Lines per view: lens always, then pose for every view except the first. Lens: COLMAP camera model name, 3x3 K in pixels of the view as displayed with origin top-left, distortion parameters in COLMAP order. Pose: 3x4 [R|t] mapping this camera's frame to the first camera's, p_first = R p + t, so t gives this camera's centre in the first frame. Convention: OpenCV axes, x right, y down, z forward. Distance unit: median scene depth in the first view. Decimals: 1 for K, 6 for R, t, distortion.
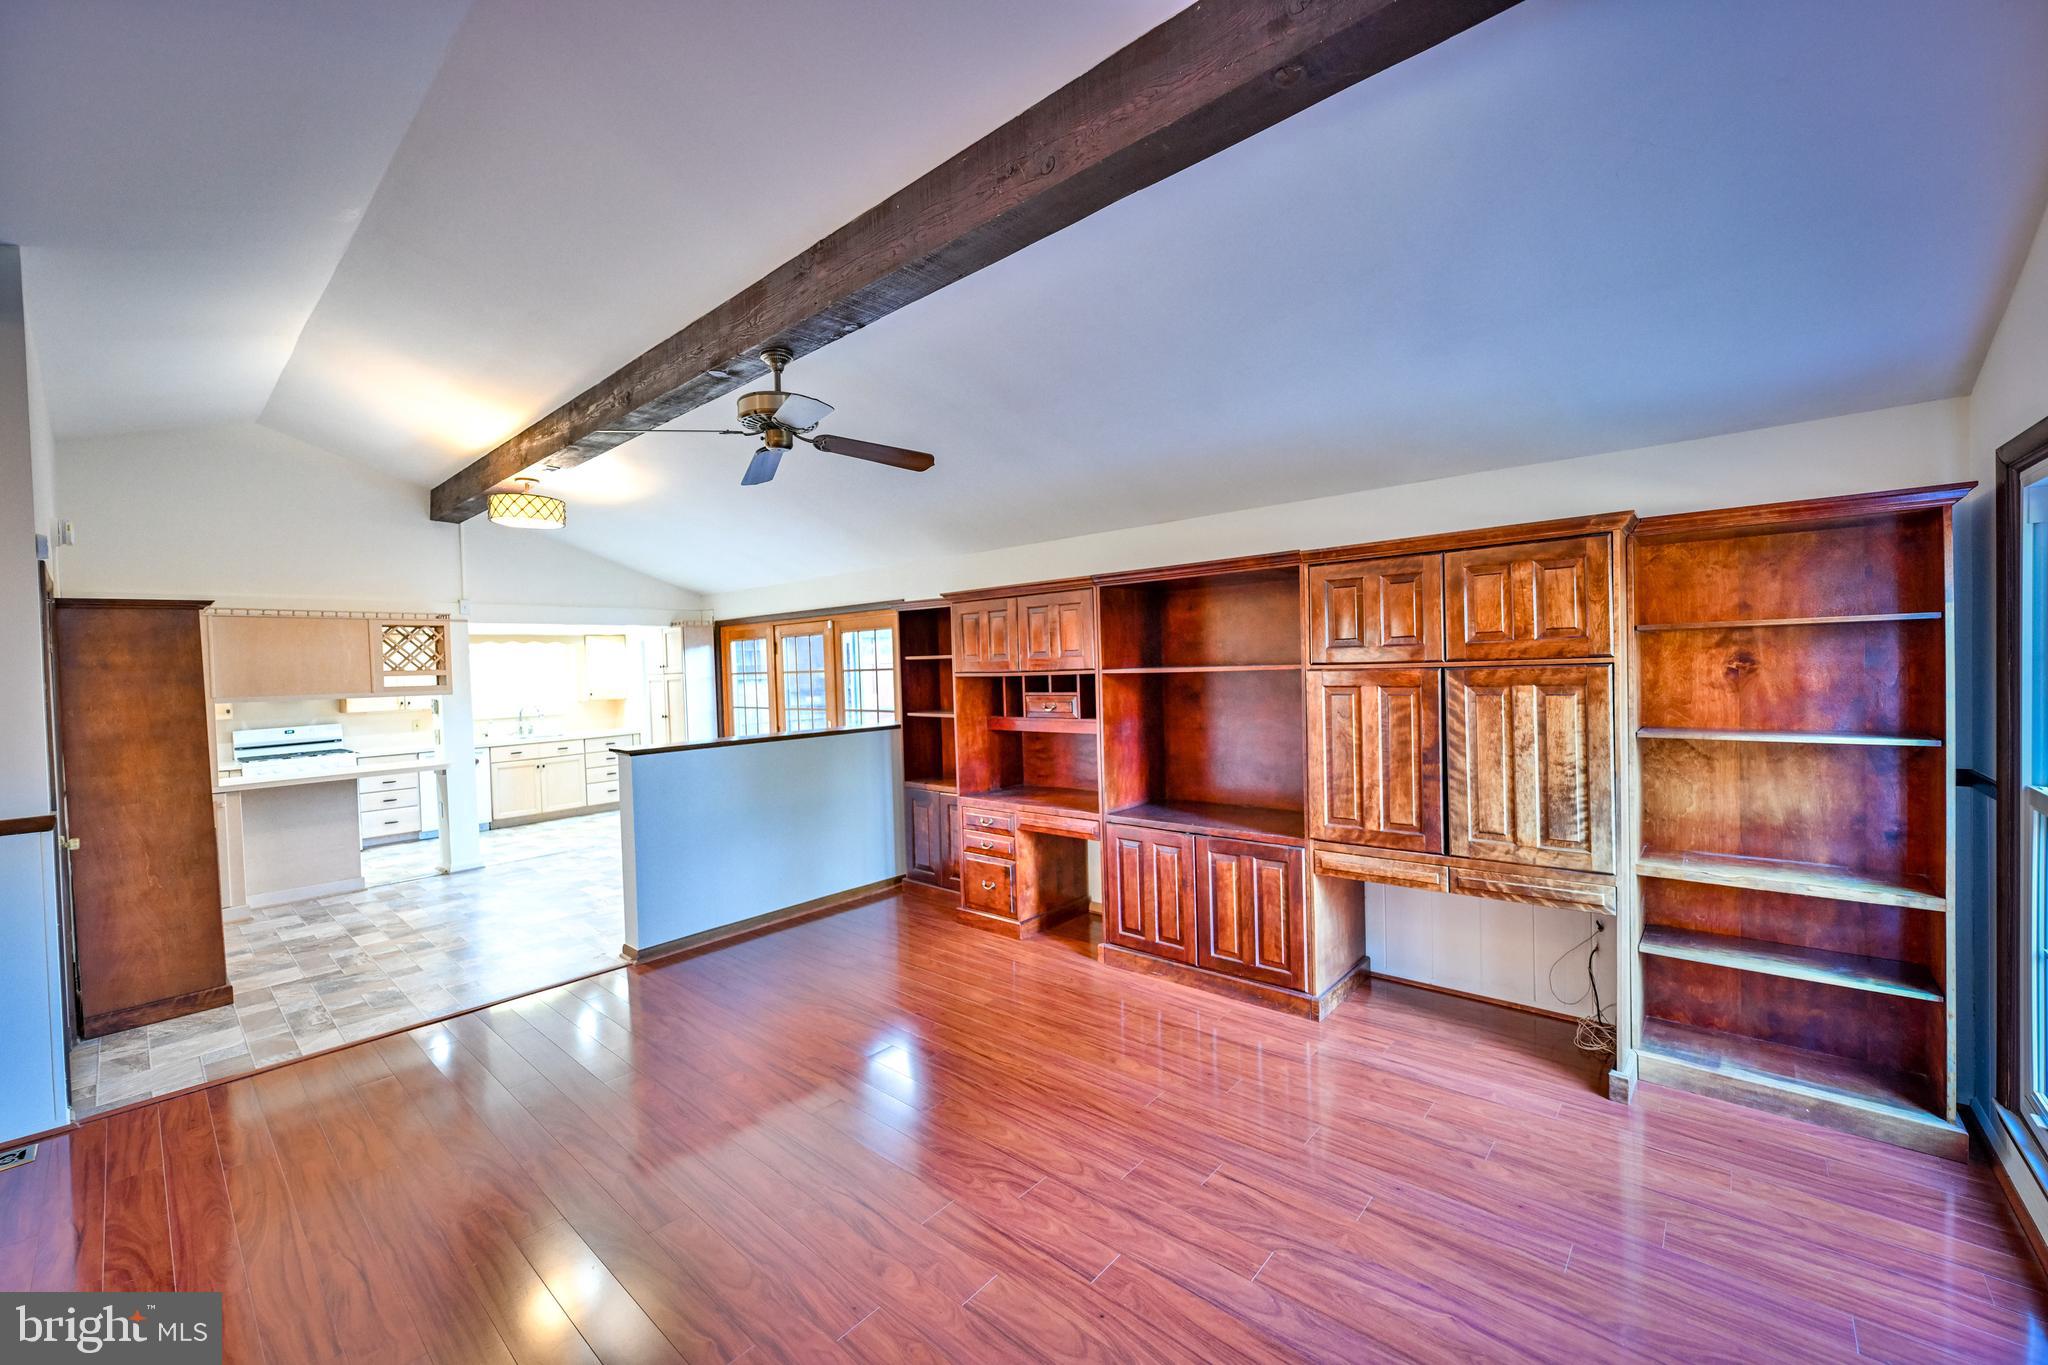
lens RADIAL K [[806.9, 0, 1024.8], [0, 806.9, 678.7], [0, 0, 1]] dist [-0.001307, 0.000099]
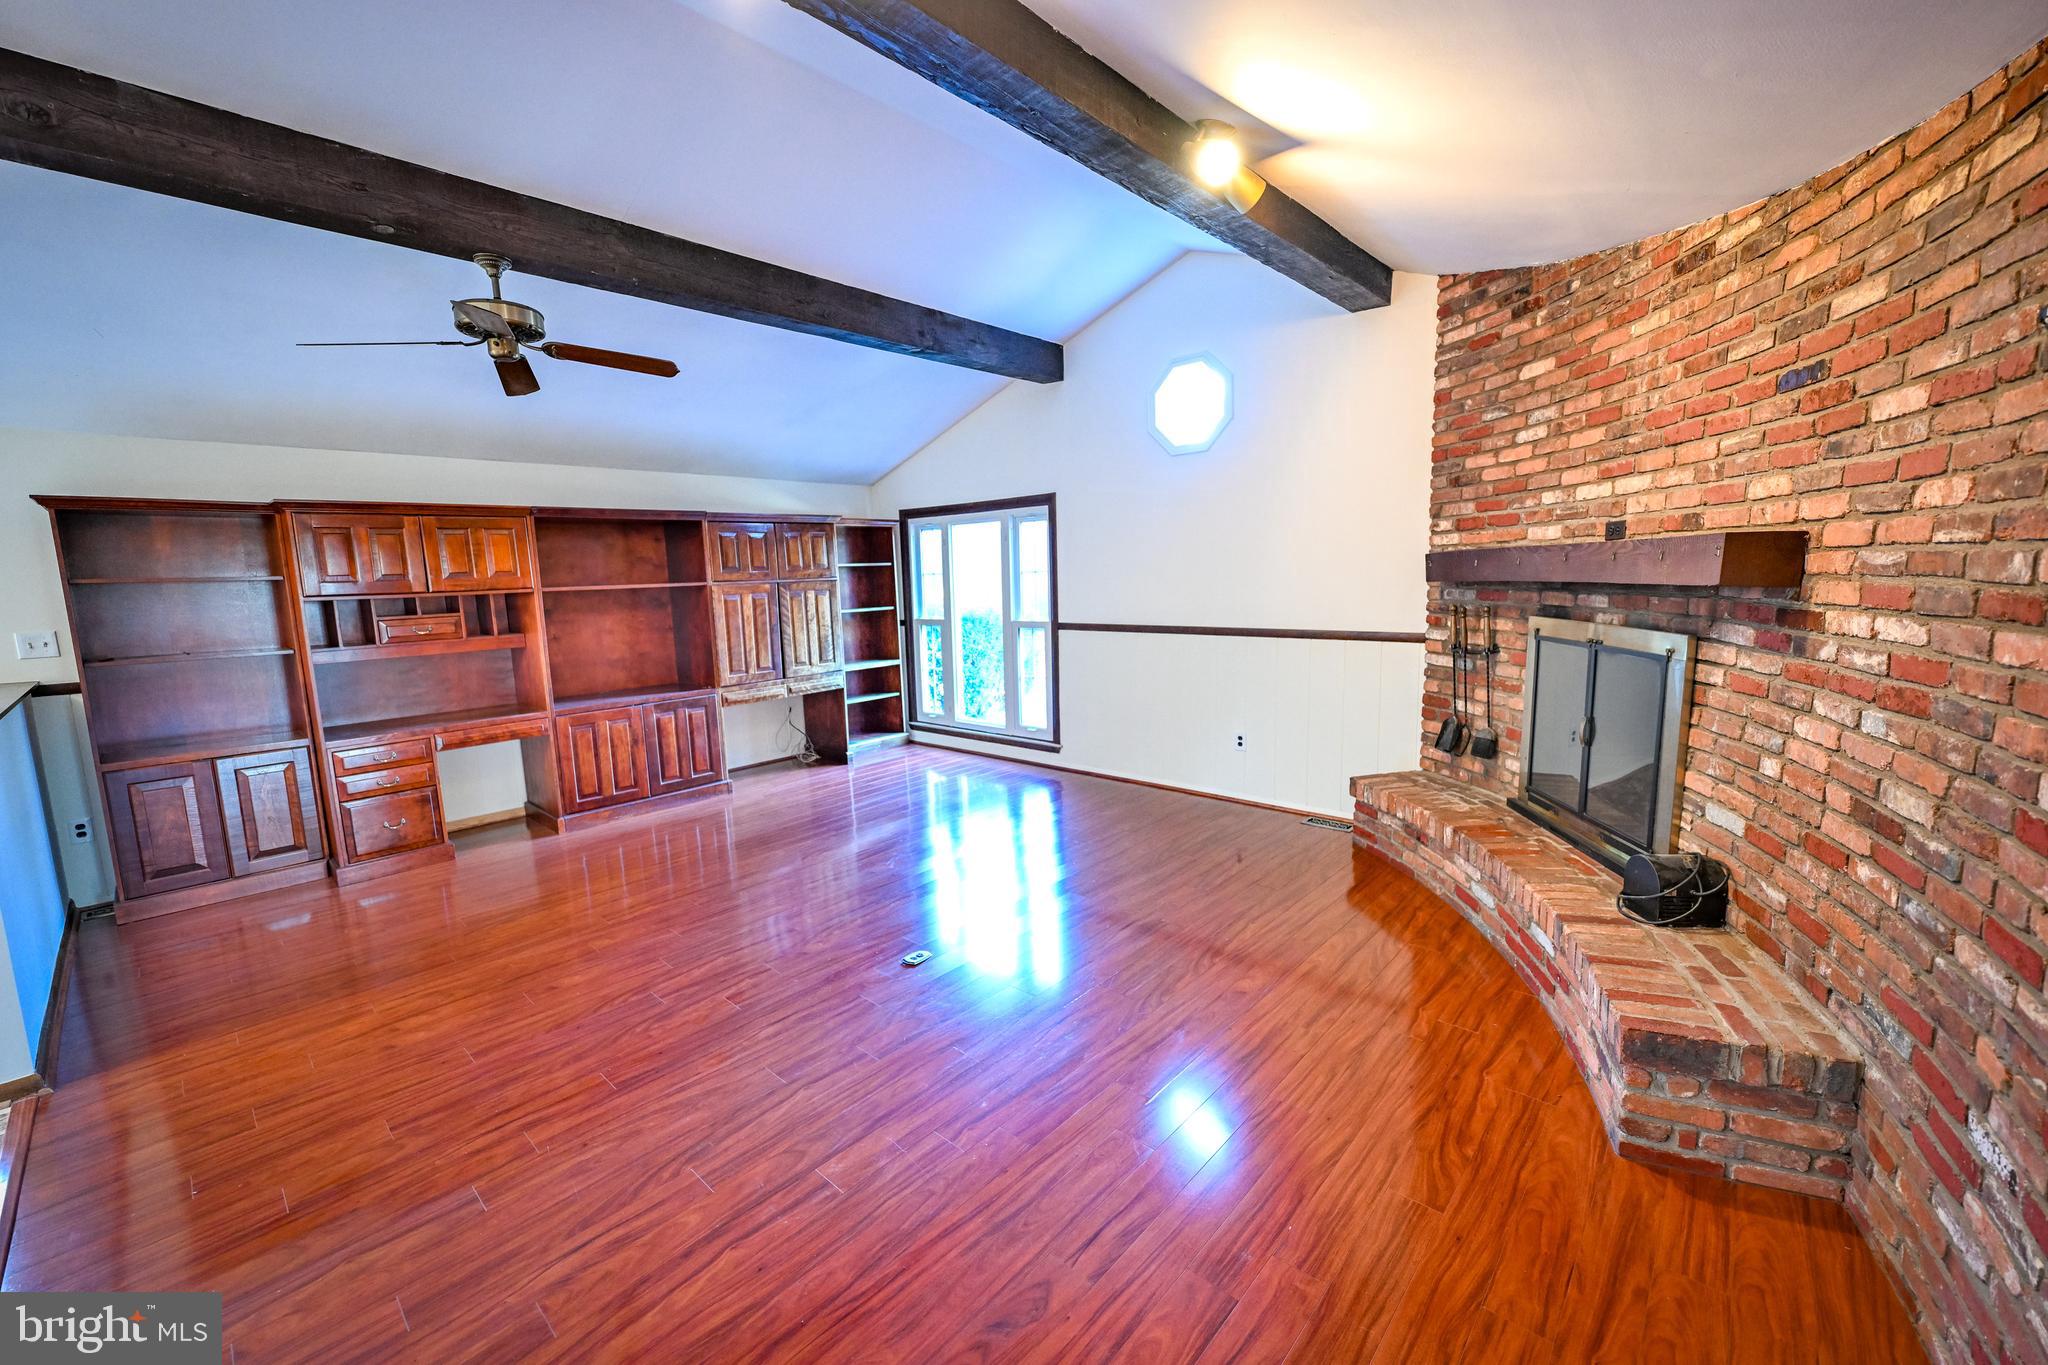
lens RADIAL K [[806.9, 0, 1024.8], [0, 806.9, 678.7], [0, 0, 1]] dist [-0.001307, 0.000099]
pose [[0.016614, -0.103430, 0.994498, -1.346689], [0.049219, 0.993514, 0.102506, 0.043516], [-0.998650, 0.047245, 0.021597, 0.350659]]
